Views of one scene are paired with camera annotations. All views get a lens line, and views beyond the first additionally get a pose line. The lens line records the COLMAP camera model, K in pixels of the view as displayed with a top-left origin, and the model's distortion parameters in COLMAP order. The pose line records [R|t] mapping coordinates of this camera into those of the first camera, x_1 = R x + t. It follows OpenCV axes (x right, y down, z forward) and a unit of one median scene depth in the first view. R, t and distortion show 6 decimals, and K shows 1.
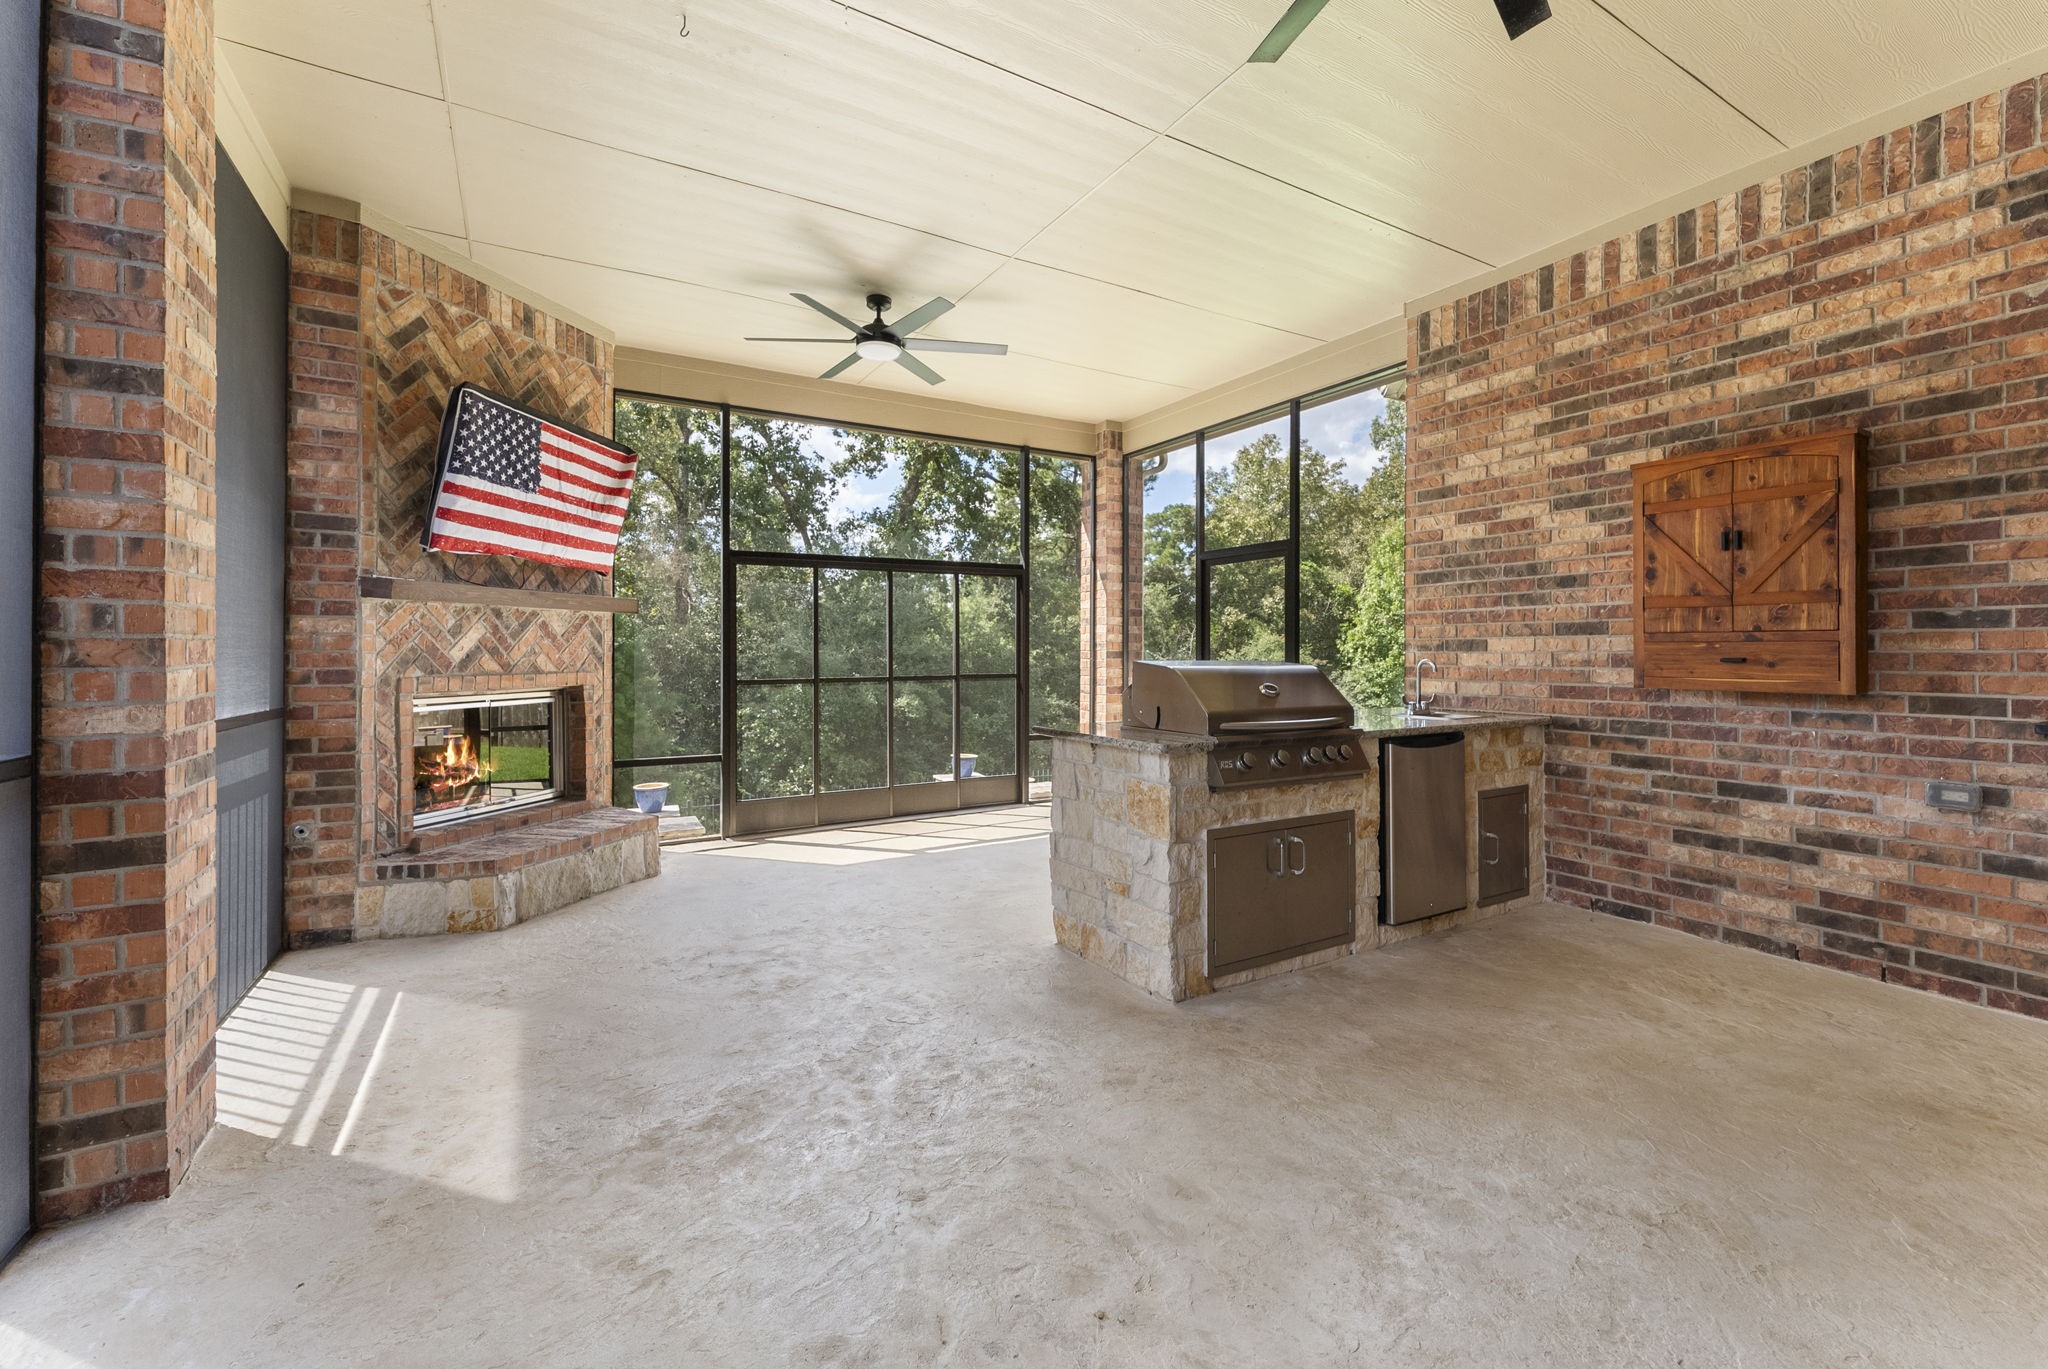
lens RADIAL K [[840.2, 0, 1026.0], [0, 840.2, 672.1], [0, 0, 1]] dist [0.001199, -0.000311]
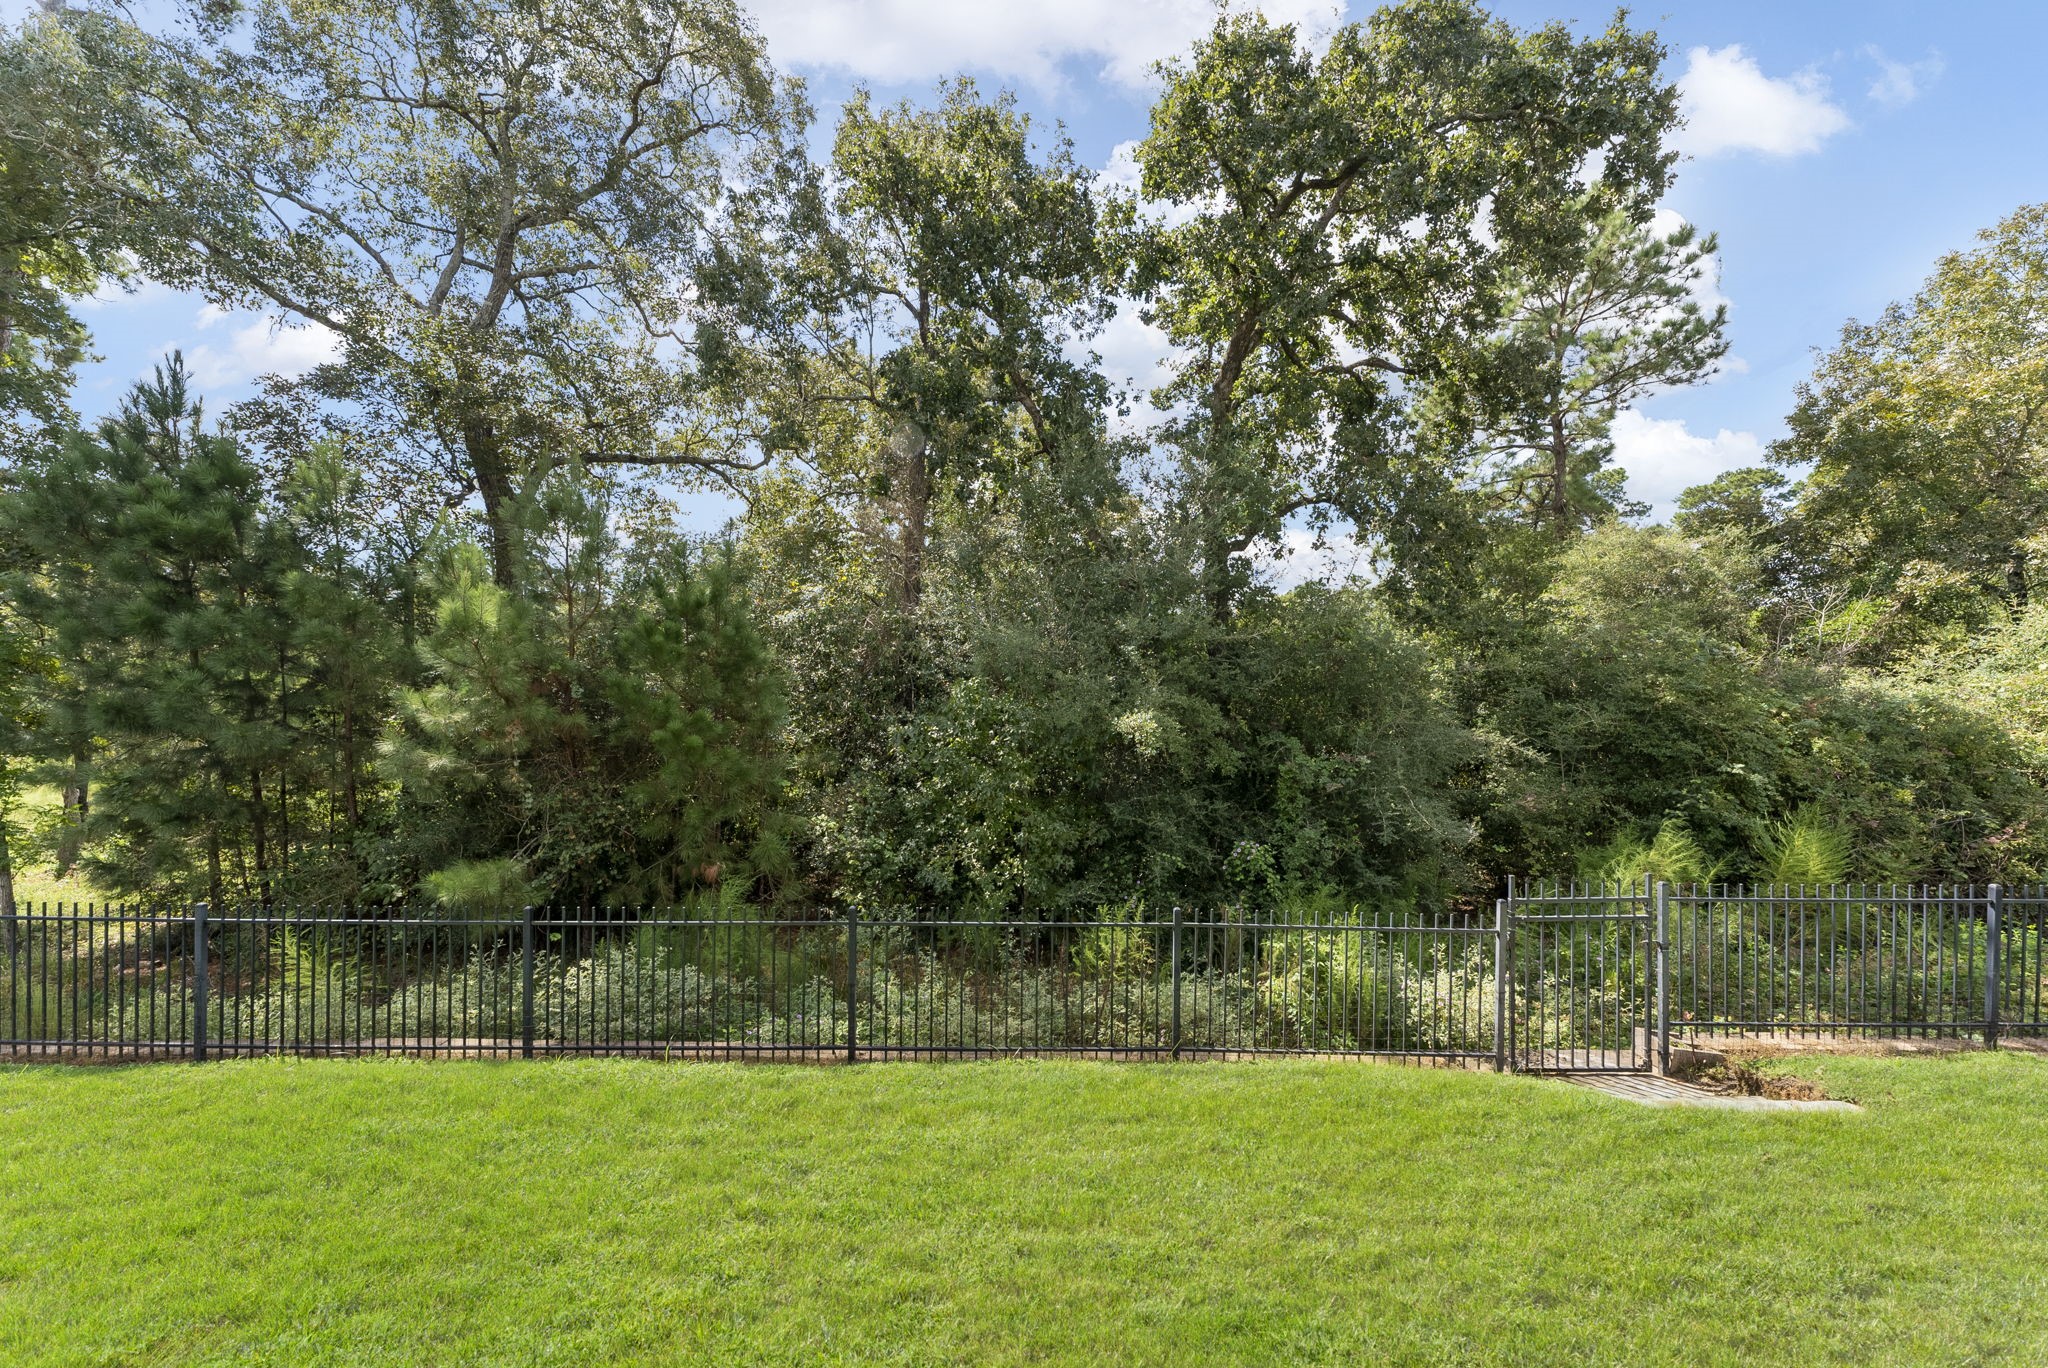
lens RADIAL K [[840.2, 0, 1013.3], [0, 840.2, 692.0], [0, 0, 1]] dist [0.001199, -0.000311]
pose [[0.864752, 0.028226, -0.501405, 0.034732], [-0.026078, 0.999596, 0.011295, 0.007296], [0.501522, 0.003309, 0.865139, 0.315206]]
